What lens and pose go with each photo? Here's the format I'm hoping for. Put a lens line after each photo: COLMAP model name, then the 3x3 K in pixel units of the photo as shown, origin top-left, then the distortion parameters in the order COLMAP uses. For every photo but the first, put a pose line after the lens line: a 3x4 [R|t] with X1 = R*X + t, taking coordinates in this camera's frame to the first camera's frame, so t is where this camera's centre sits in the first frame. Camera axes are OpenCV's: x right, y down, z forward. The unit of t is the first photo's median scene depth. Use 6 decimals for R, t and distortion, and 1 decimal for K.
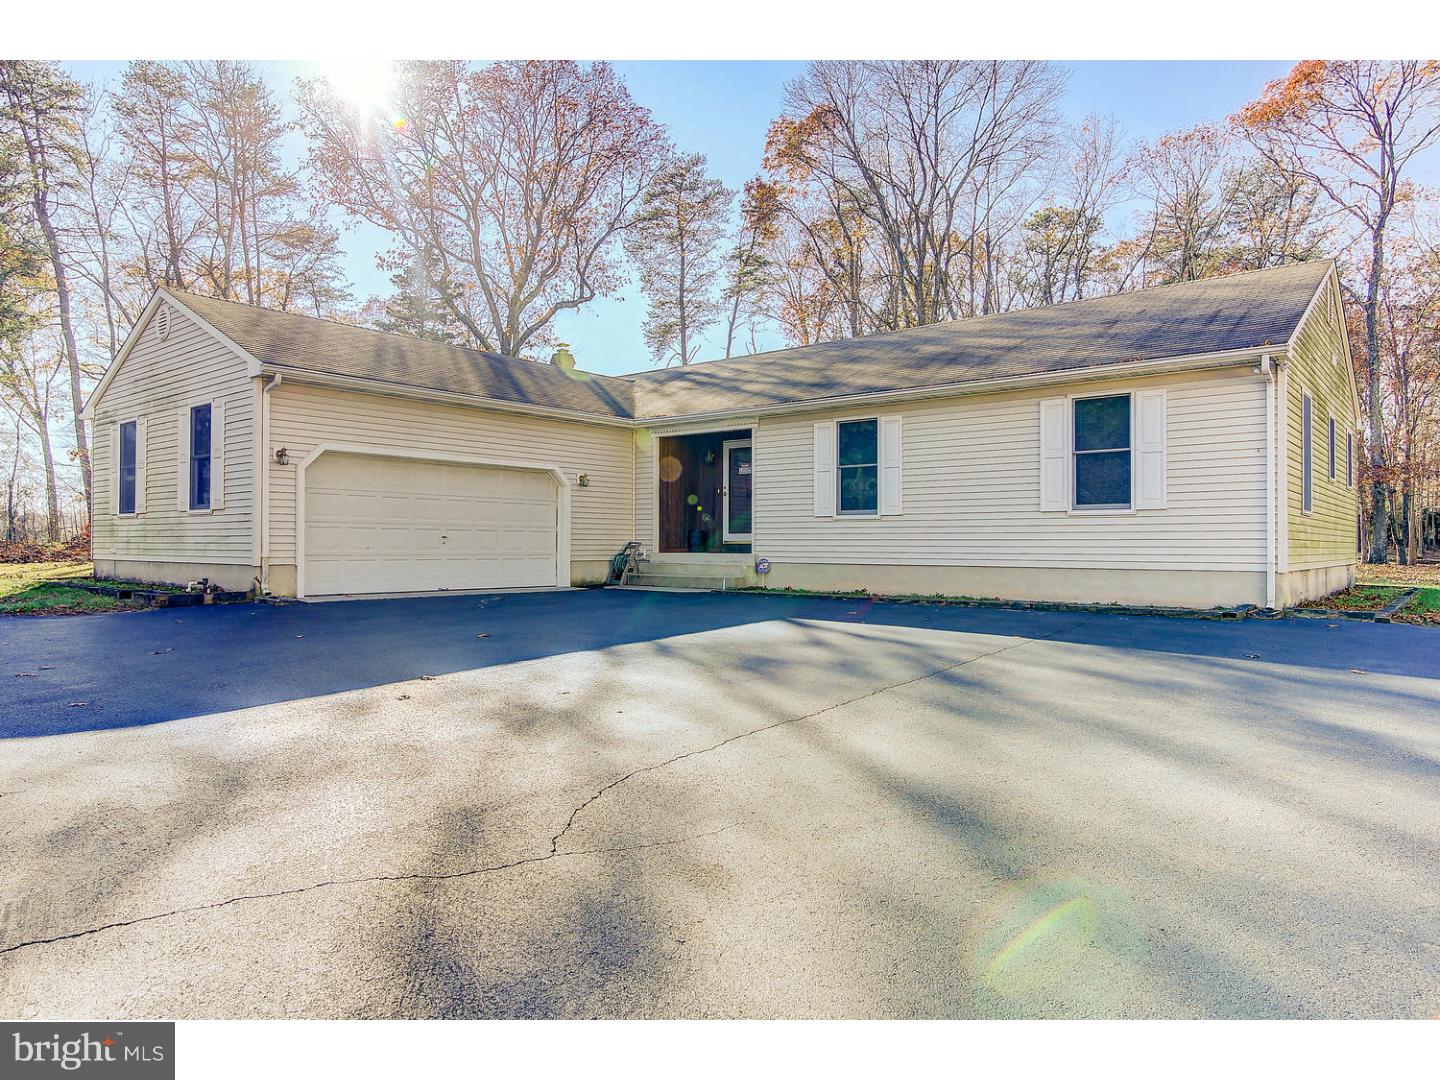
lens RADIAL K [[671.7, 0, 720.0], [0, 671.7, 540.0], [0, 0, 1]] dist [-0.000166, 0.000048]
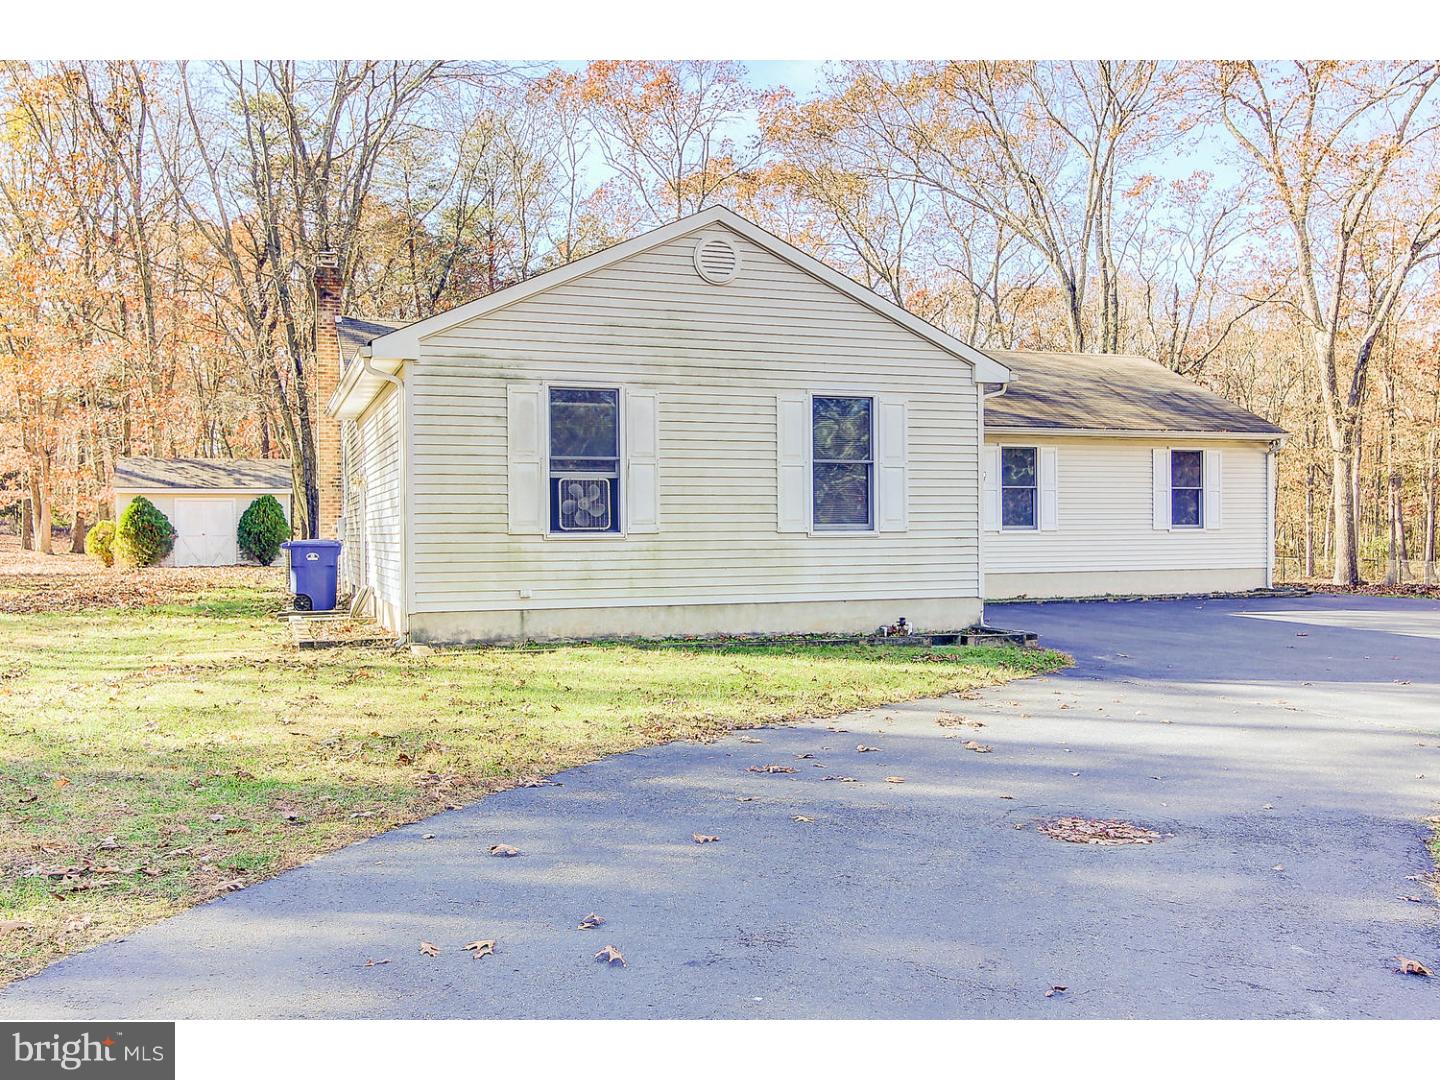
lens RADIAL K [[671.7, 0, 720.0], [0, 671.7, 540.0], [0, 0, 1]] dist [-0.000166, 0.000048]
pose [[0.715014, 0.012296, 0.699002, -1.114340], [0.009103, 0.999597, -0.026895, 0.008832], [-0.699051, 0.025593, 0.714613, 0.652119]]
